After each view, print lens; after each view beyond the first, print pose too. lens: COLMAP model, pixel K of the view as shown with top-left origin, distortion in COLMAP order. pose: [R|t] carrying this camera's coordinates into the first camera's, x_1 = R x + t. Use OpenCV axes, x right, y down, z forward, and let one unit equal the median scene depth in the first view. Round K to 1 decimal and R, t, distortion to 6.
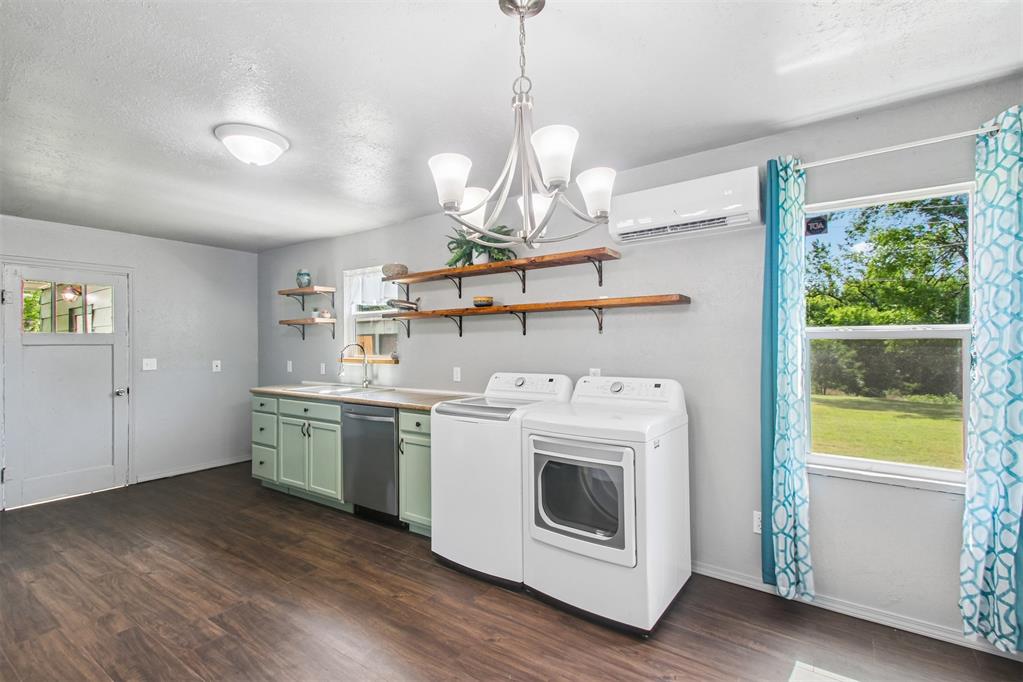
lens RADIAL K [[475.5, 0, 507.5], [0, 475.5, 343.3], [0, 0, 1]] dist [0.046764, -0.019746]
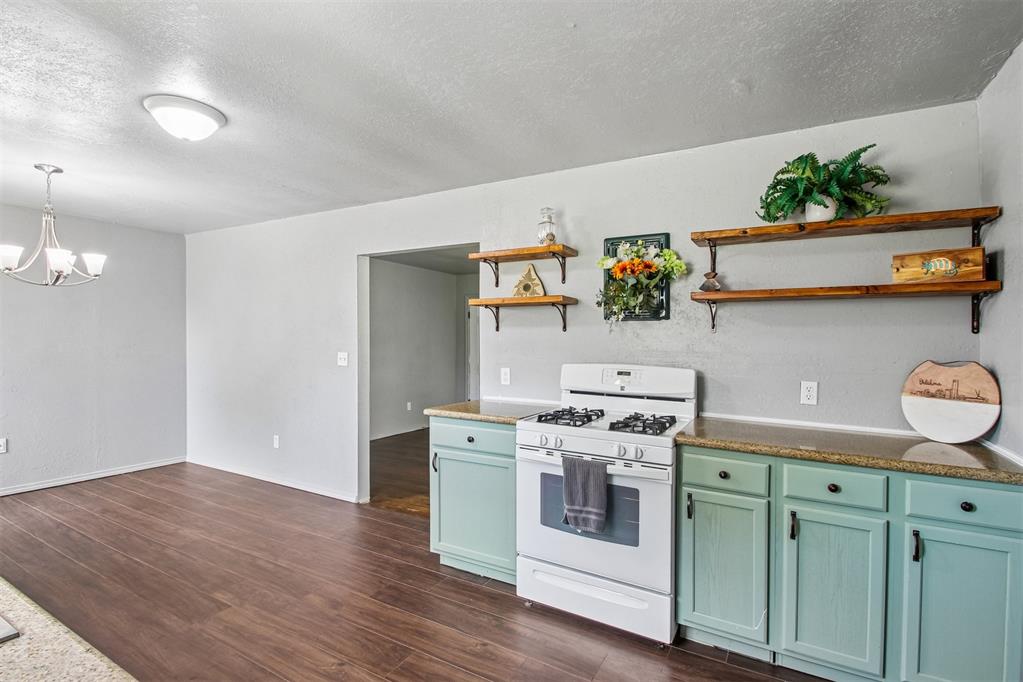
lens RADIAL K [[482.3, 0, 502.7], [0, 482.3, 346.5], [0, 0, 1]] dist [0.002617, -0.014258]
pose [[-0.994854, -0.004643, -0.101208, -0.638755], [-0.005728, 0.999929, 0.010433, 0.008095], [0.101153, 0.010959, -0.994811, 1.217999]]
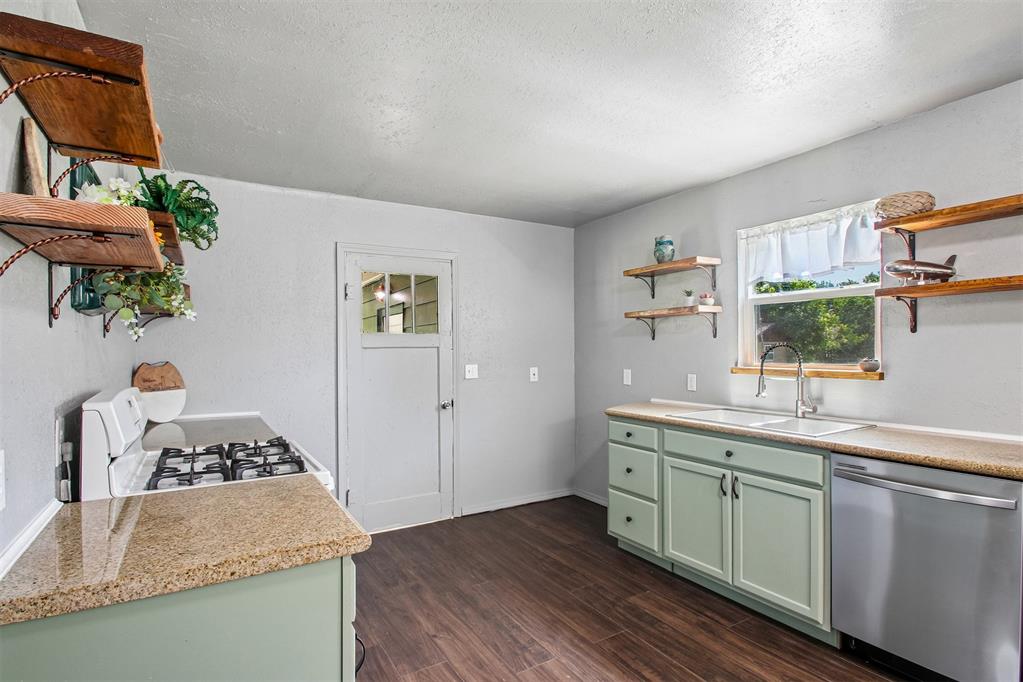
lens RADIAL K [[504.6, 0, 496.6], [0, 504.6, 359.0], [0, 0, 1]] dist [-0.011999, -0.000270]
pose [[0.911273, 0.006610, -0.411749, -0.424665], [0.003450, 0.999714, 0.023684, 0.003326], [0.411787, -0.023003, 0.910990, 0.301356]]
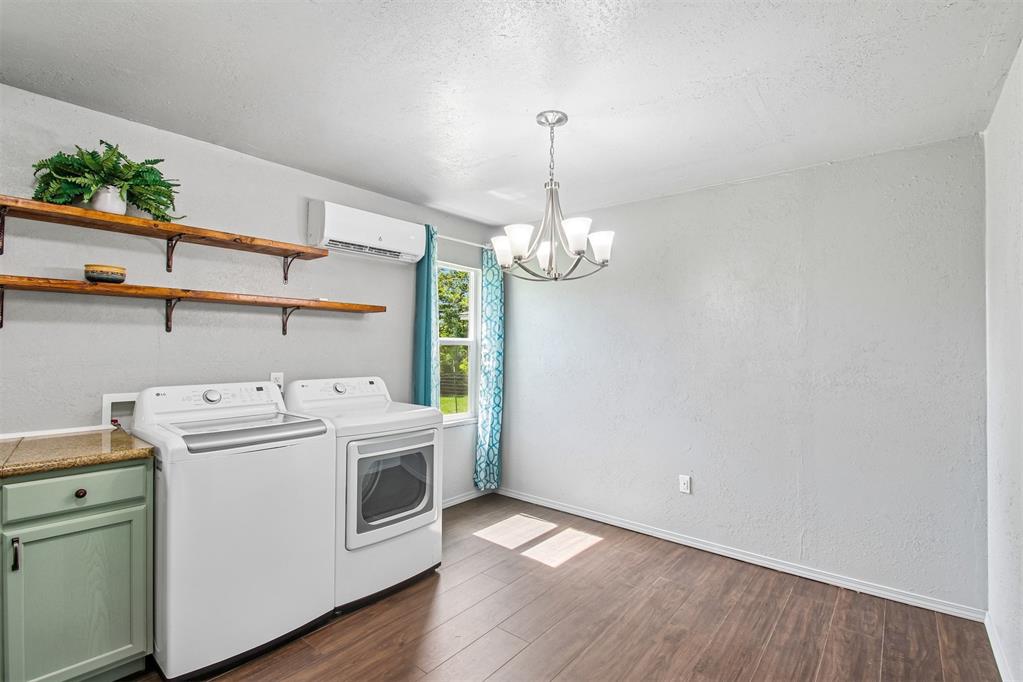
lens RADIAL K [[478.8, 0, 503.8], [0, 478.8, 342.6], [0, 0, 1]] dist [-0.002229, -0.000327]
pose [[0.074549, 0.016719, 0.997077, -0.551681], [-0.009129, 0.999829, -0.016083, 0.004523], [-0.997176, -0.007903, 0.074689, 0.394939]]
